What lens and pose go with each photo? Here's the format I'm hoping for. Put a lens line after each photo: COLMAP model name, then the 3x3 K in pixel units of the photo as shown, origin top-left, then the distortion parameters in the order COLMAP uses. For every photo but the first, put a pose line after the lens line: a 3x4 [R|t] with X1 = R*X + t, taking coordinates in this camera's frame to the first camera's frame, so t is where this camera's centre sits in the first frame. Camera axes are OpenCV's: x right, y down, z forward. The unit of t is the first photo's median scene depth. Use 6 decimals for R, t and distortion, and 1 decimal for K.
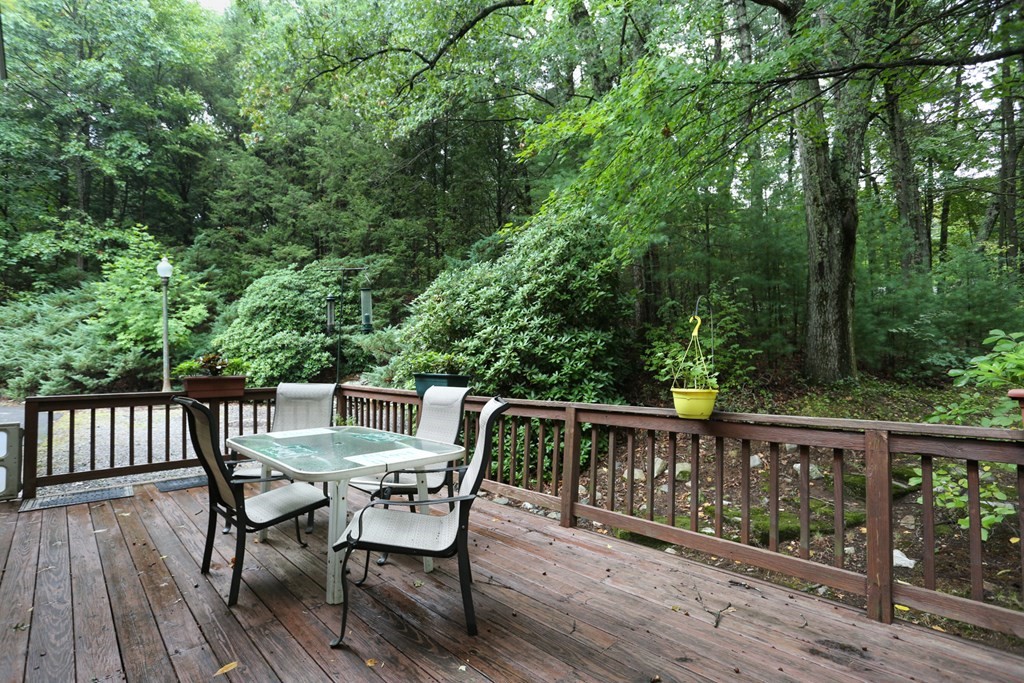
lens RADIAL K [[495.0, 0, 512.0], [0, 495.0, 341.5], [0, 0, 1]] dist [-0.077169, 0.030637]
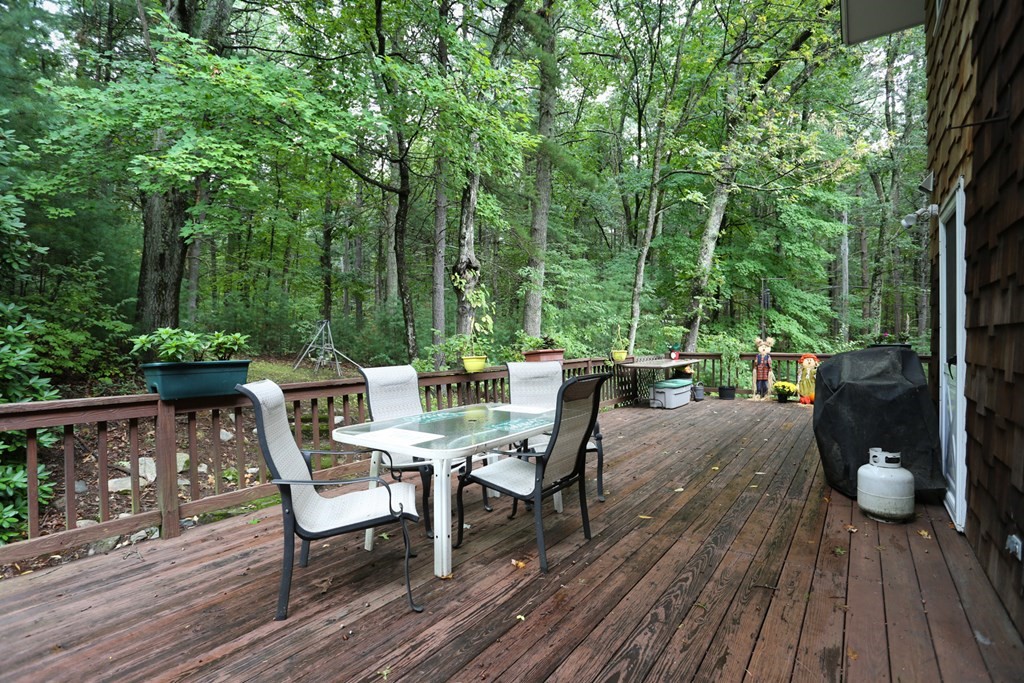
lens RADIAL K [[495.0, 0, 512.0], [0, 495.0, 341.5], [0, 0, 1]] dist [-0.077169, 0.030637]
pose [[-0.200352, -0.001473, 0.979723, -0.561642], [-0.023024, 0.999730, -0.003205, 0.015832], [-0.979454, -0.023199, -0.200331, 0.456816]]
